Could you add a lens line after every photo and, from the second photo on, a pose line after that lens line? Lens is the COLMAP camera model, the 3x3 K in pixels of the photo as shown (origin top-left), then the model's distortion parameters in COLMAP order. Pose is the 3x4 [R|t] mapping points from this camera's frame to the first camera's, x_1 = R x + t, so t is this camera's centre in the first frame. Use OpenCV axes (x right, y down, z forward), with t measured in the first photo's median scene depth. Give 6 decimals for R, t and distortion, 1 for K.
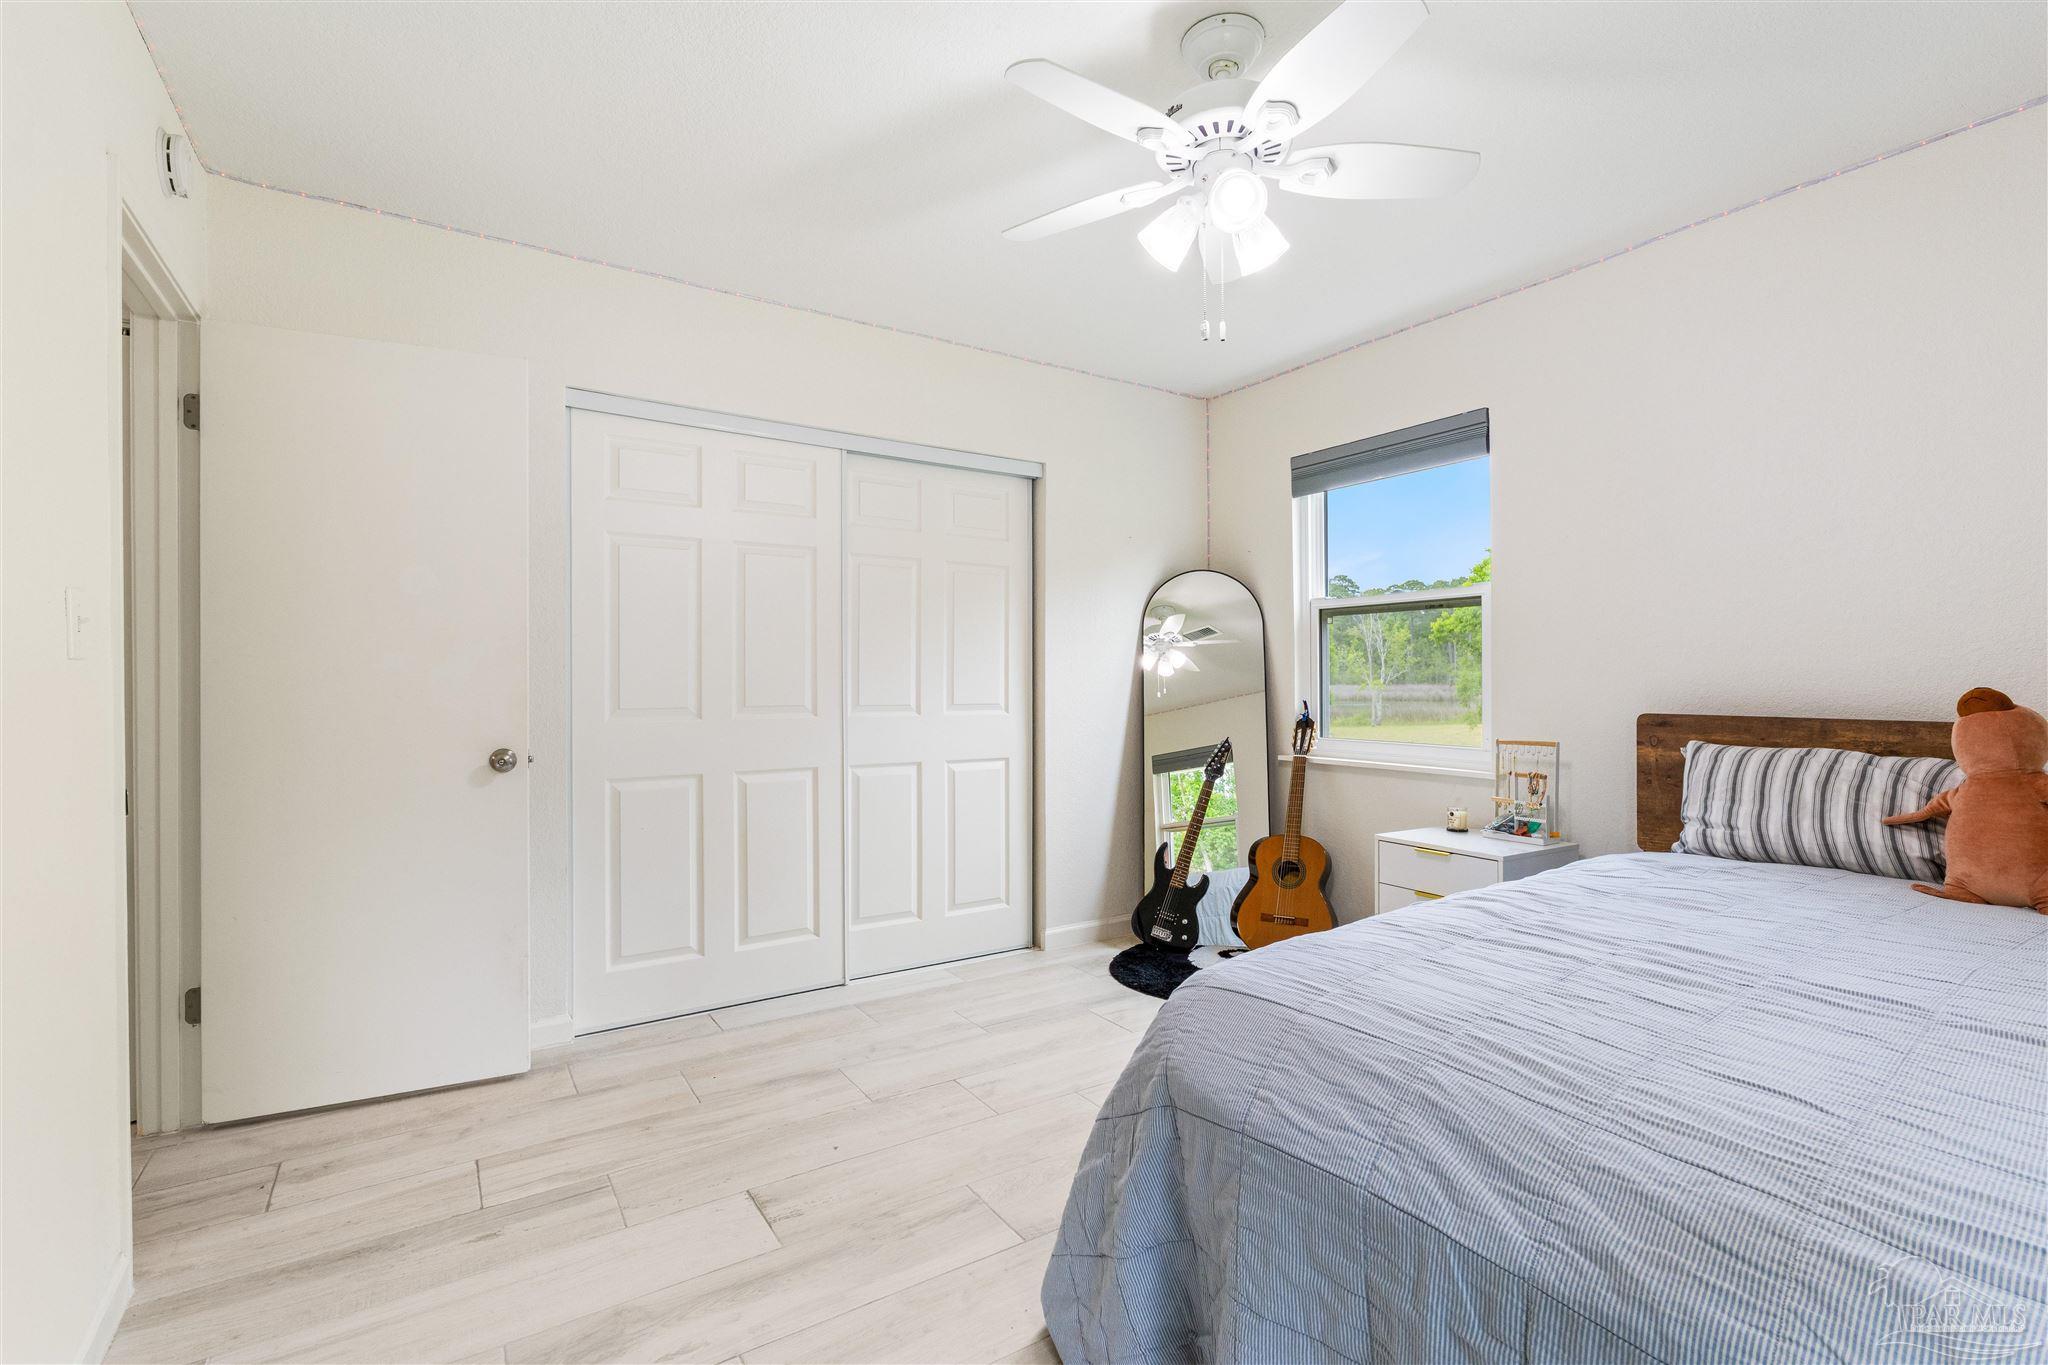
lens RADIAL K [[915.2, 0, 1034.4], [0, 915.2, 687.8], [0, 0, 1]] dist [-0.006522, 0.000572]
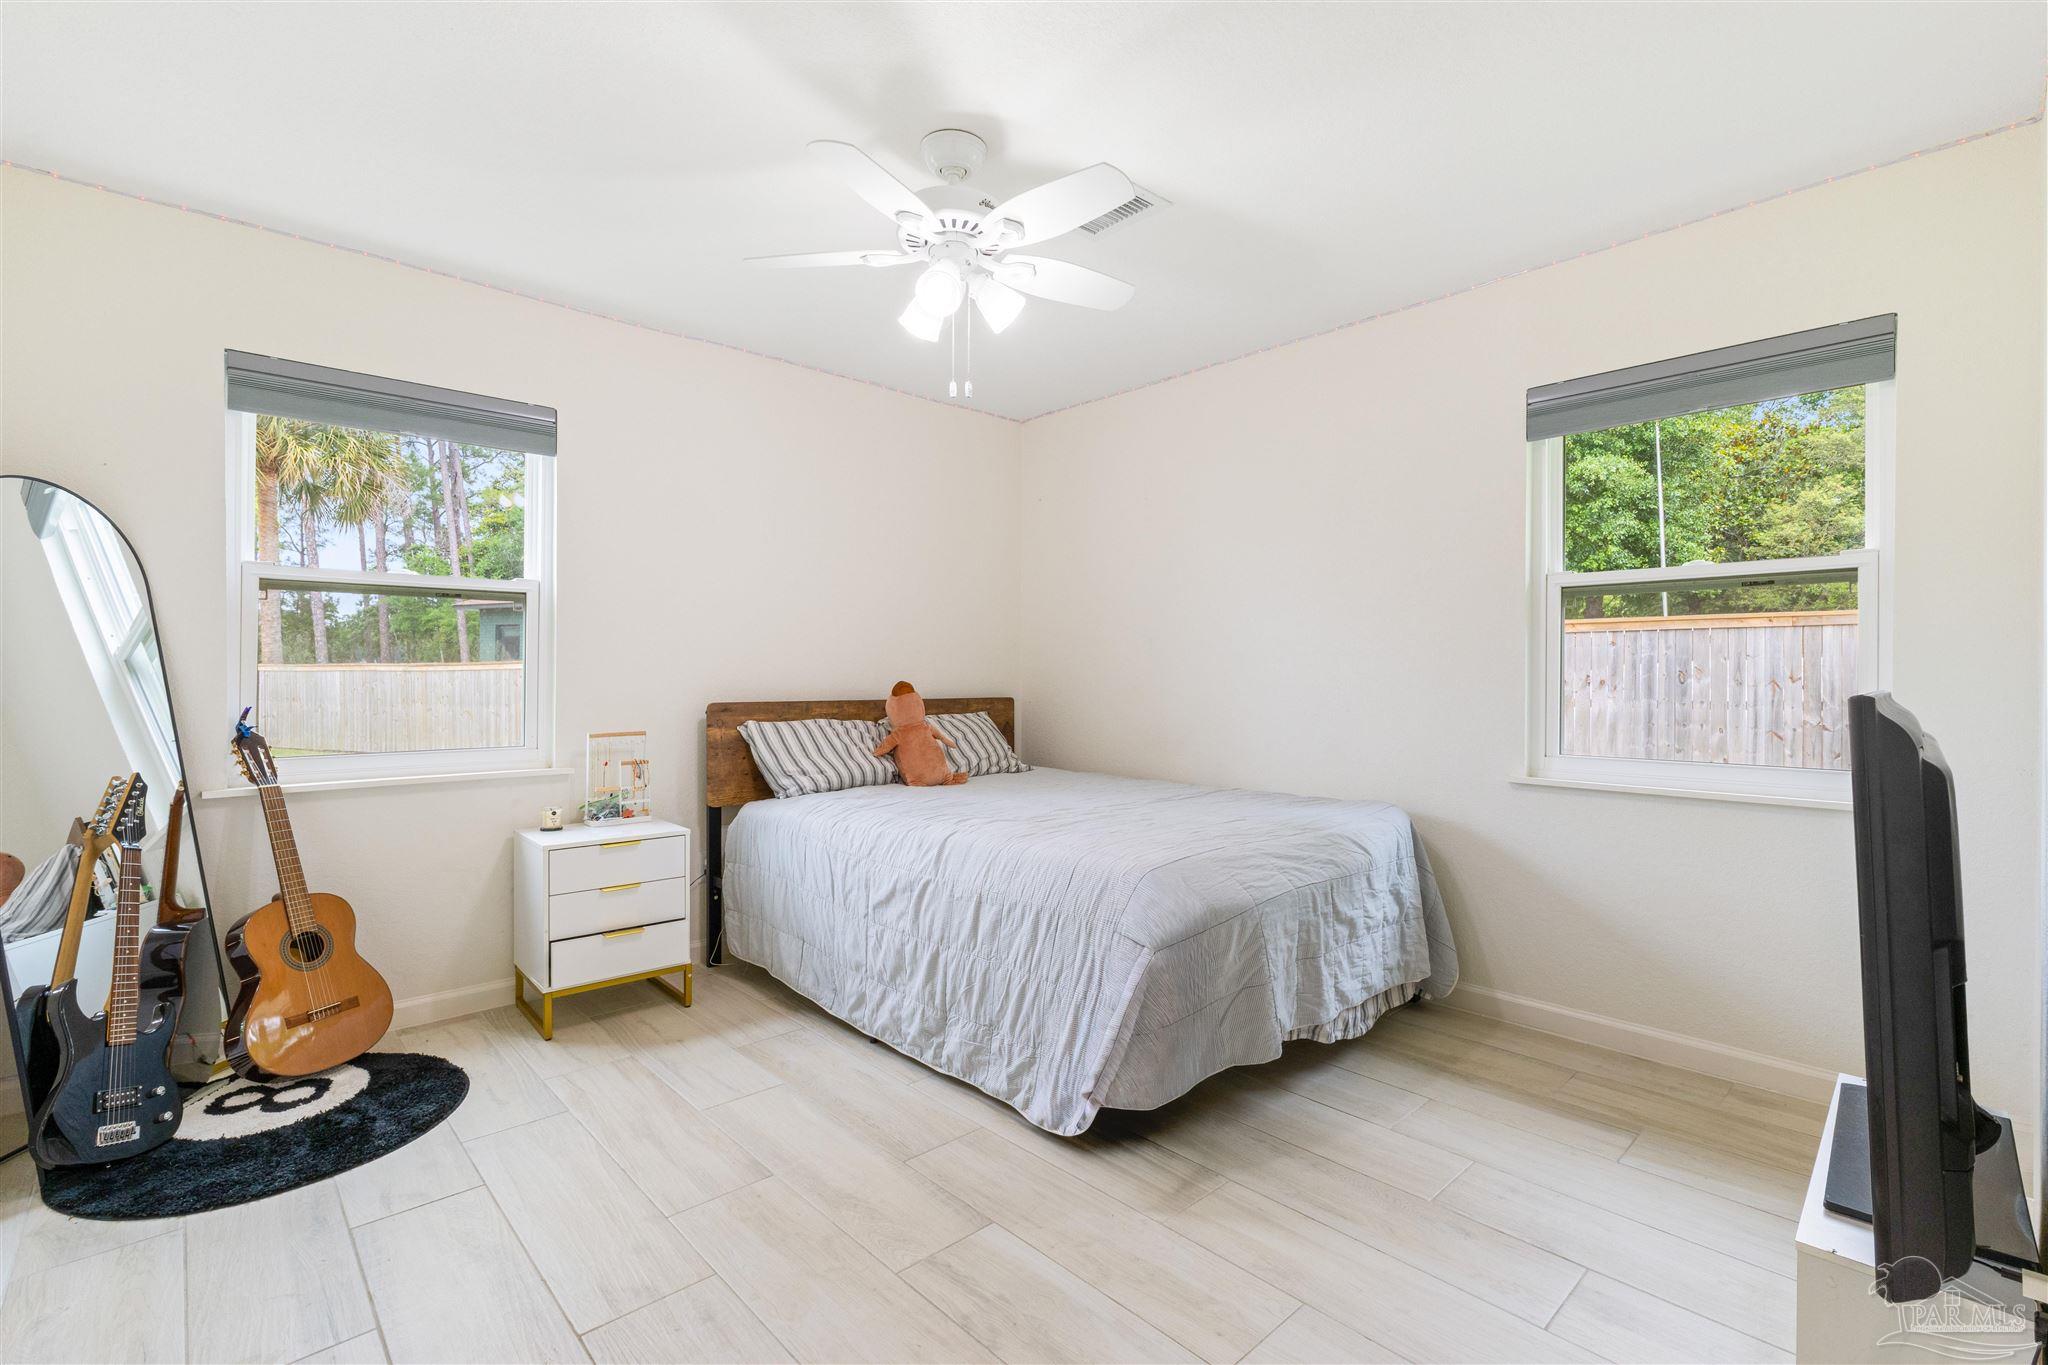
lens RADIAL K [[915.2, 0, 1032.8], [0, 915.2, 671.9], [0, 0, 1]] dist [-0.006522, 0.000572]
pose [[-0.169421, 0.001384, 0.985543, -0.739634], [0.004209, 0.999991, -0.000681, -0.014404], [-0.985535, 0.004033, -0.169425, 0.799942]]
